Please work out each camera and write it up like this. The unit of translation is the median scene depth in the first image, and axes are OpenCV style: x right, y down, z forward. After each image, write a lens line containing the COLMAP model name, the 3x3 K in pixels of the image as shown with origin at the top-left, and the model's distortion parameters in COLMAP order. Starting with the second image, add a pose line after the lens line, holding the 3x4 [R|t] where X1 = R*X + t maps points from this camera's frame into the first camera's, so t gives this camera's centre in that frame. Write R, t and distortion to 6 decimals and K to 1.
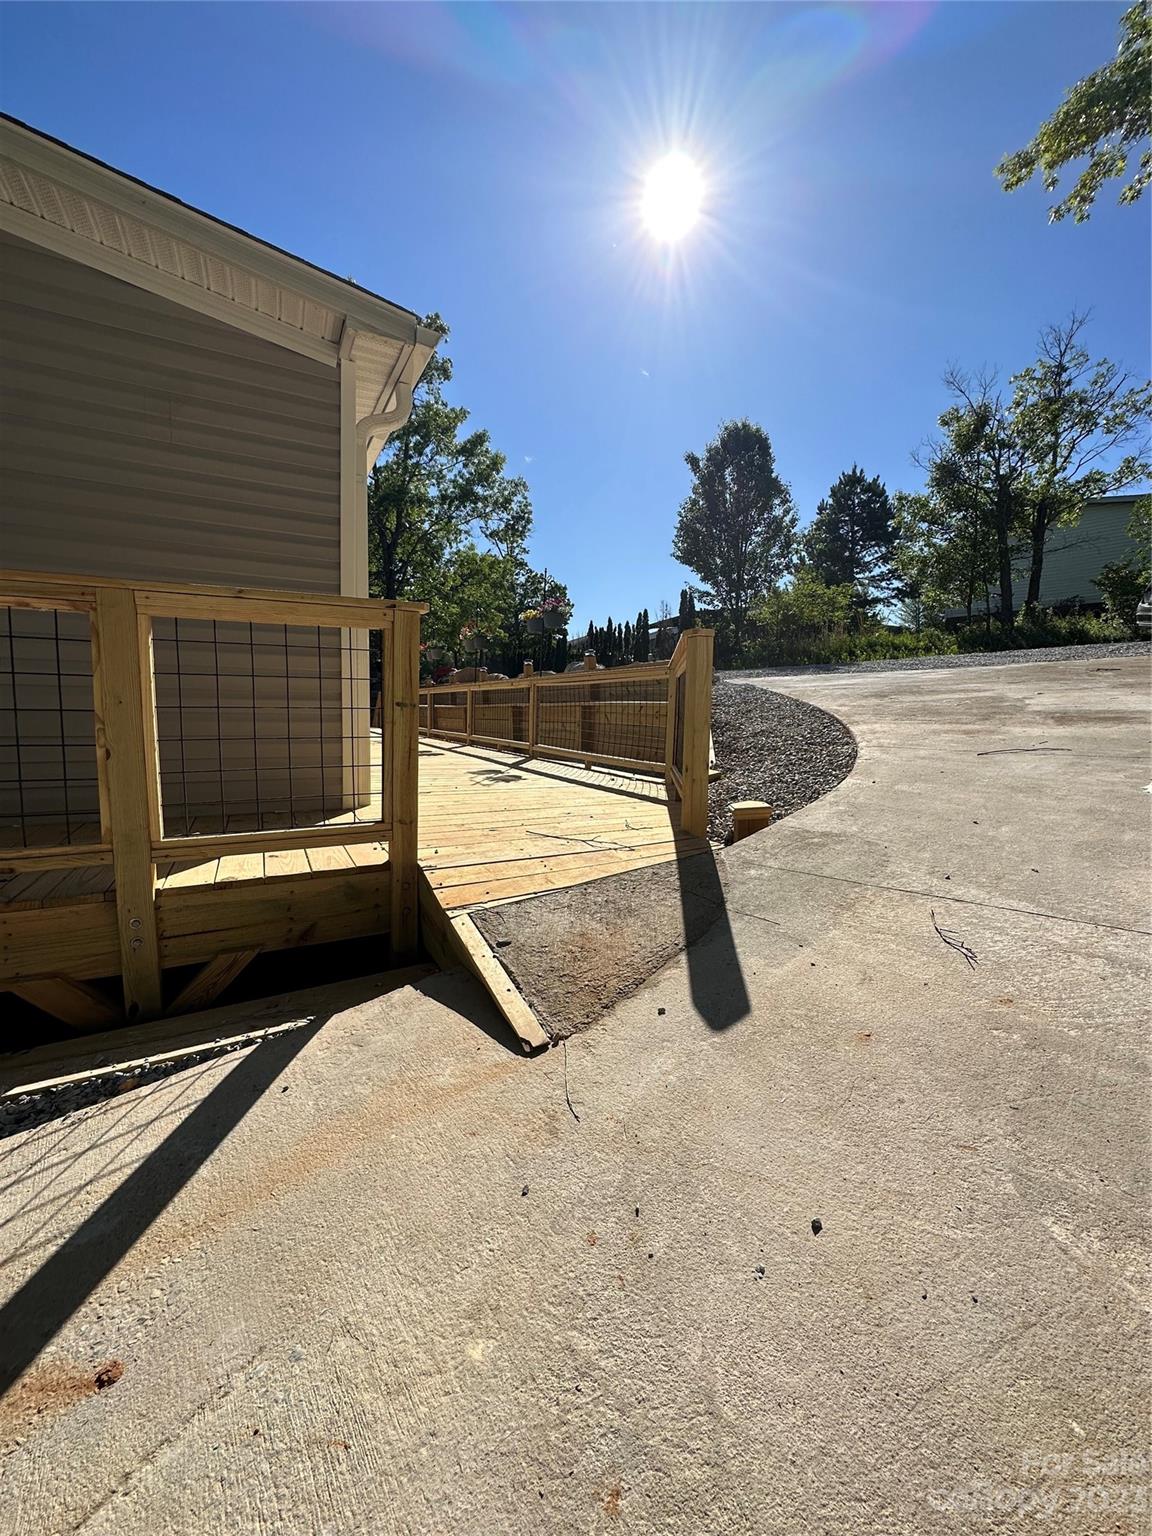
lens RADIAL K [[611.2, 0, 576.0], [0, 611.2, 768.0], [0, 0, 1]] dist [-0.000395, -0.000532]
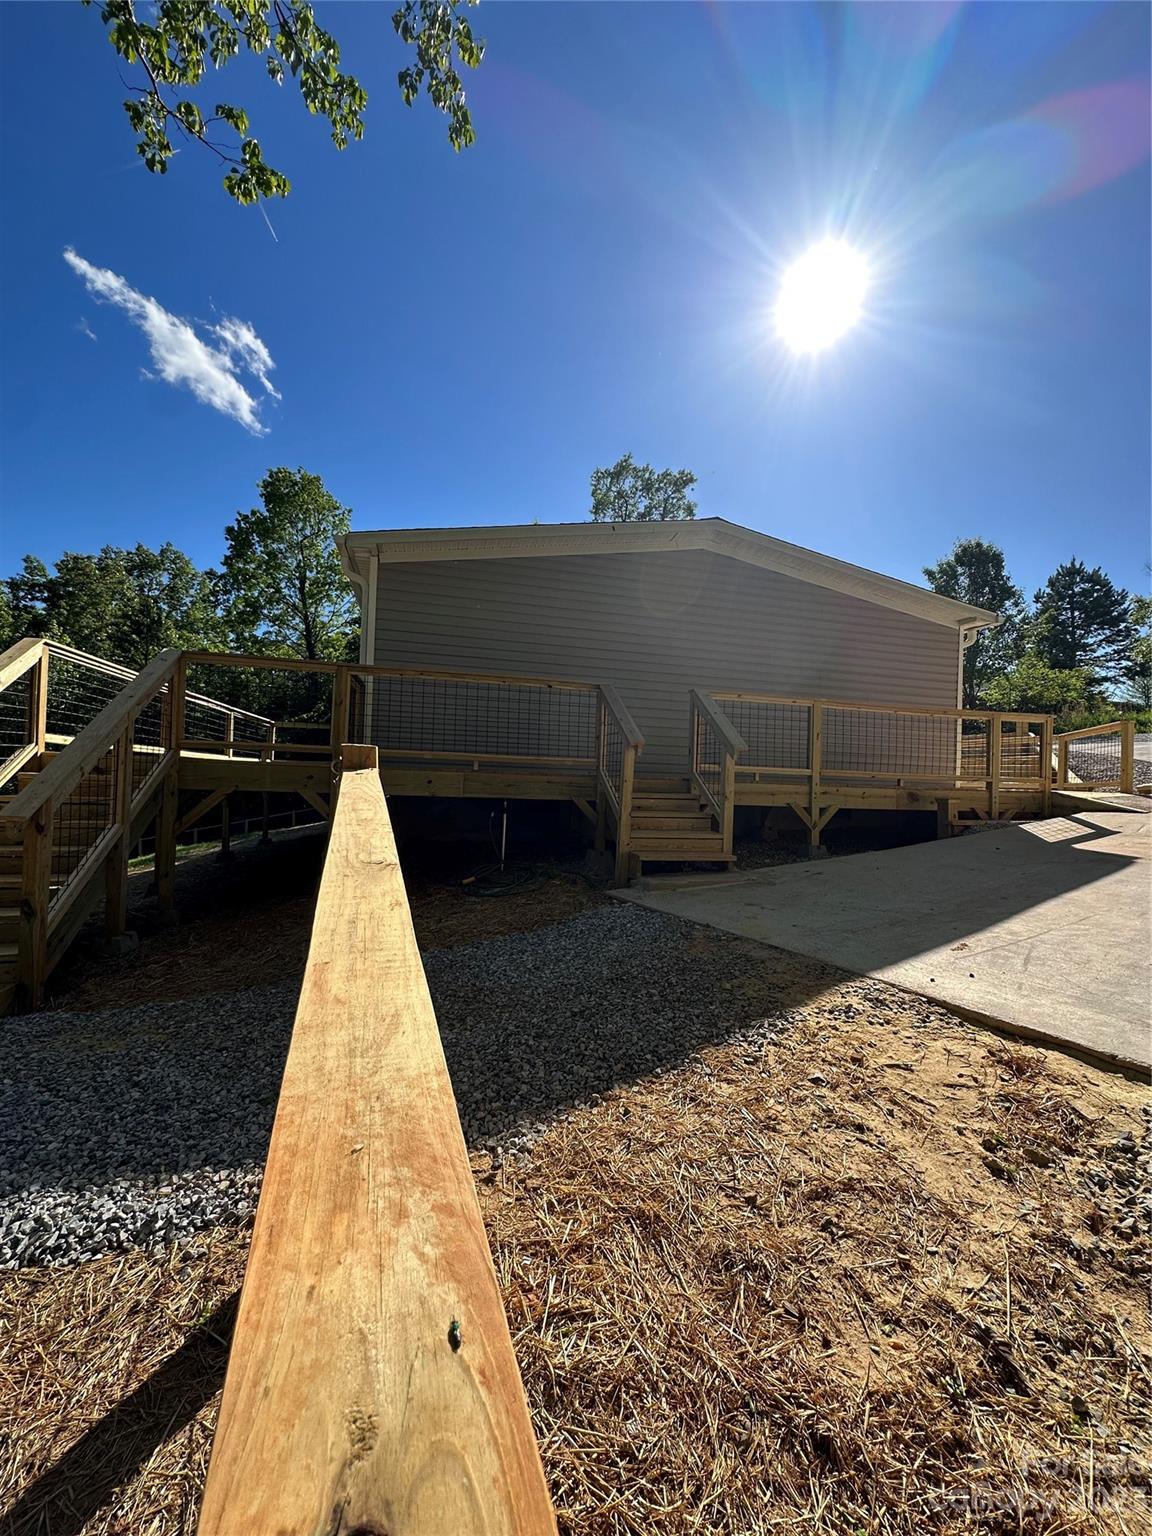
lens RADIAL K [[612.9, 0, 576.0], [0, 612.9, 768.0], [0, 0, 1]] dist [-0.012168, 0.003058]
pose [[0.971682, 0.014167, -0.235867, -0.143602], [-0.042504, 0.992398, -0.115496, 0.037671], [0.232438, 0.122250, 0.964898, -0.206307]]
